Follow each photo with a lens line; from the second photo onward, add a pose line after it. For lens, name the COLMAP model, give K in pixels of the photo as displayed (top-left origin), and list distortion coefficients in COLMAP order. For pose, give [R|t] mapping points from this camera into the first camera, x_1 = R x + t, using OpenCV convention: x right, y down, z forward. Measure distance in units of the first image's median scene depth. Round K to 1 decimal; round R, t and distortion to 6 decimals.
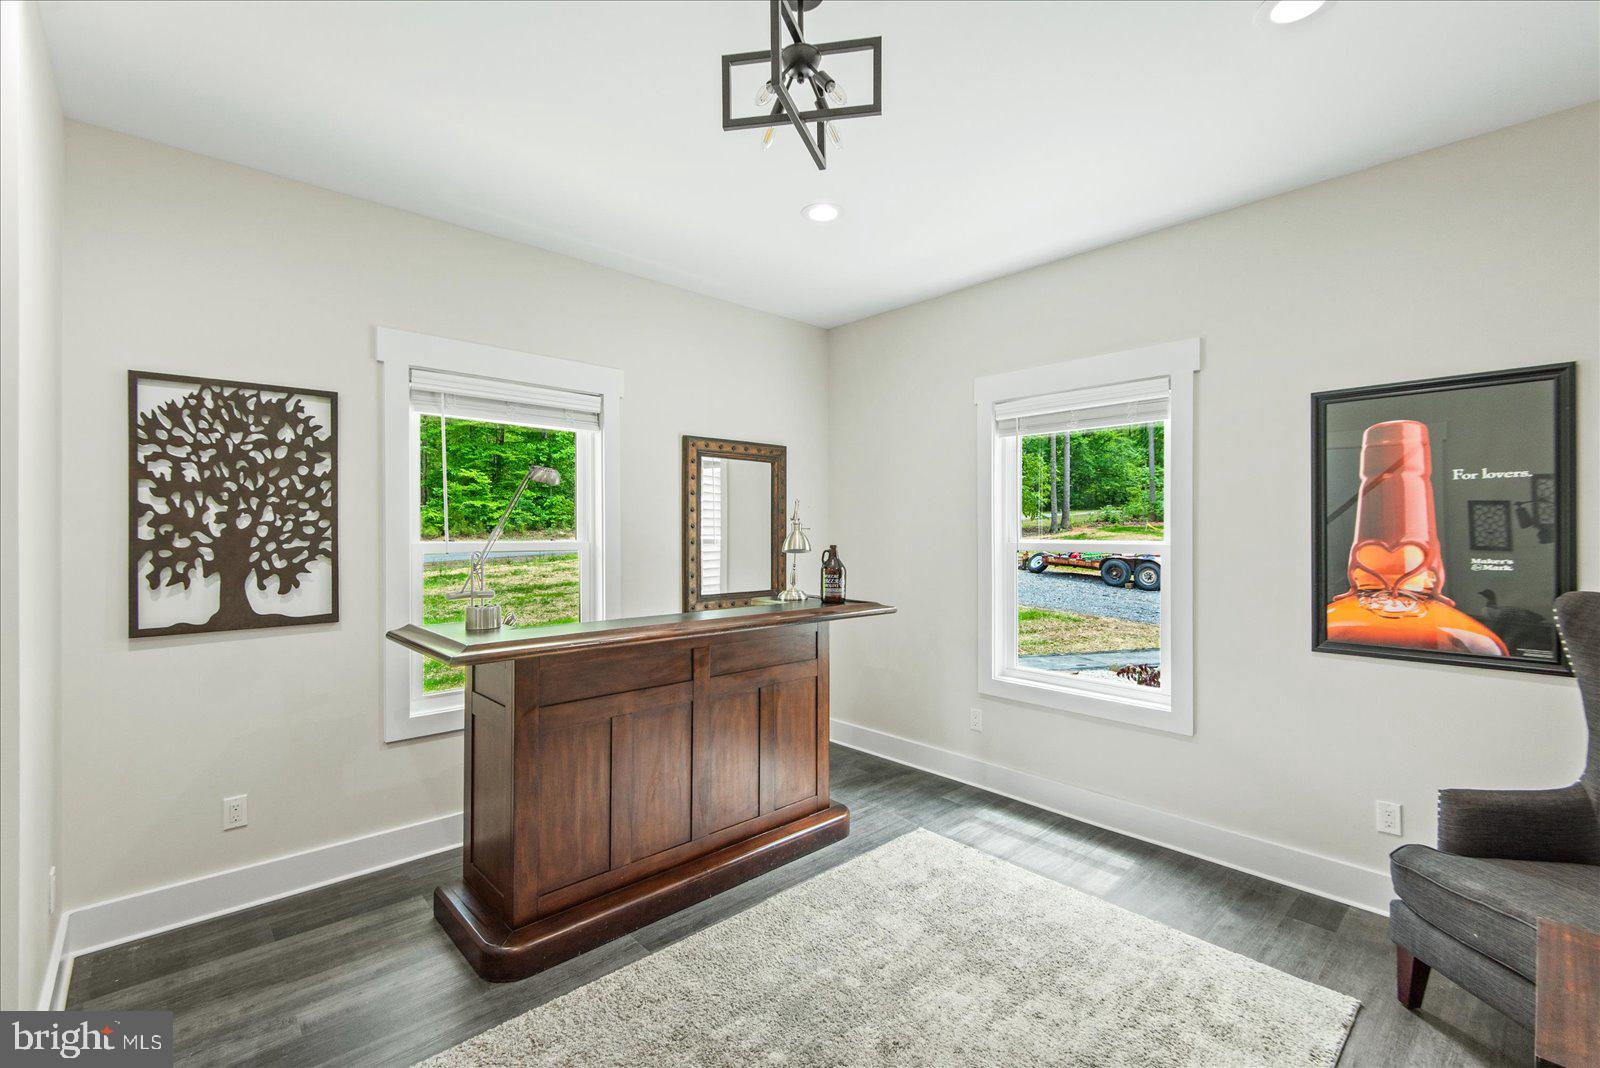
lens RADIAL K [[698.1, 0, 794.2], [0, 698.1, 530.6], [0, 0, 1]] dist [0.008382, -0.002872]
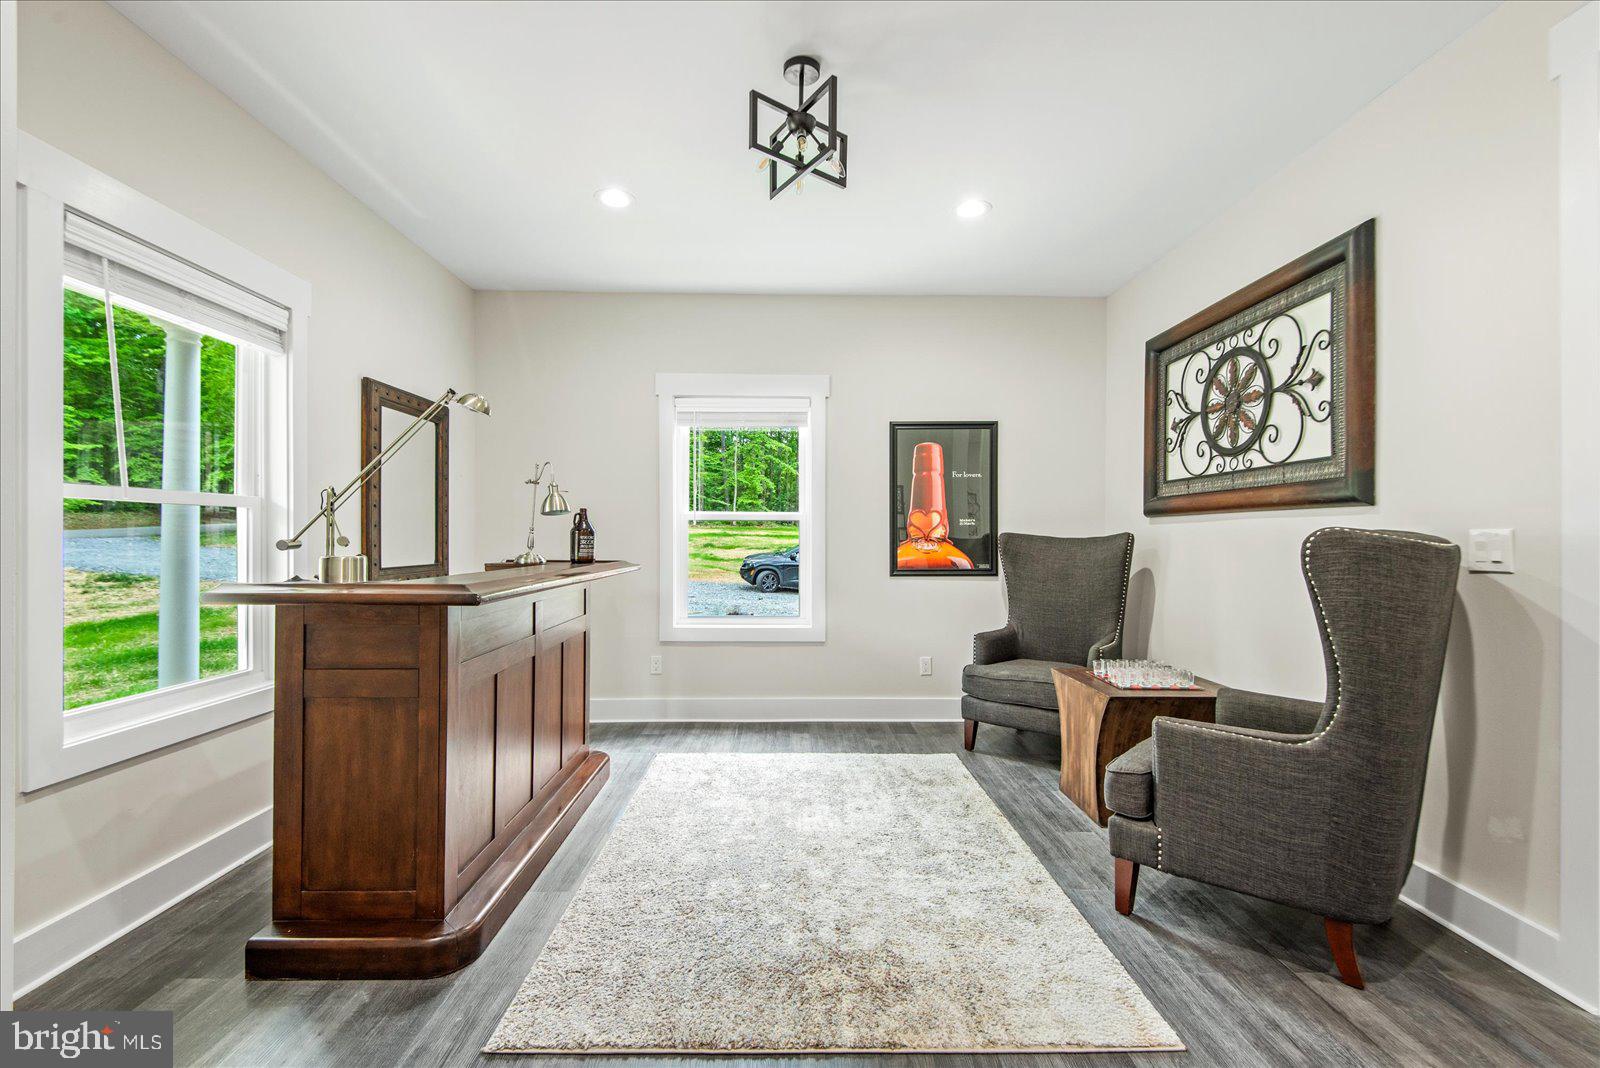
lens RADIAL K [[698.1, 0, 790.6], [0, 698.1, 535.1], [0, 0, 1]] dist [0.008382, -0.002872]
pose [[0.663771, 0.004182, 0.747924, -0.670730], [-0.003294, 0.999991, -0.002669, 0.081214], [-0.747929, -0.000692, 0.663779, 0.083152]]
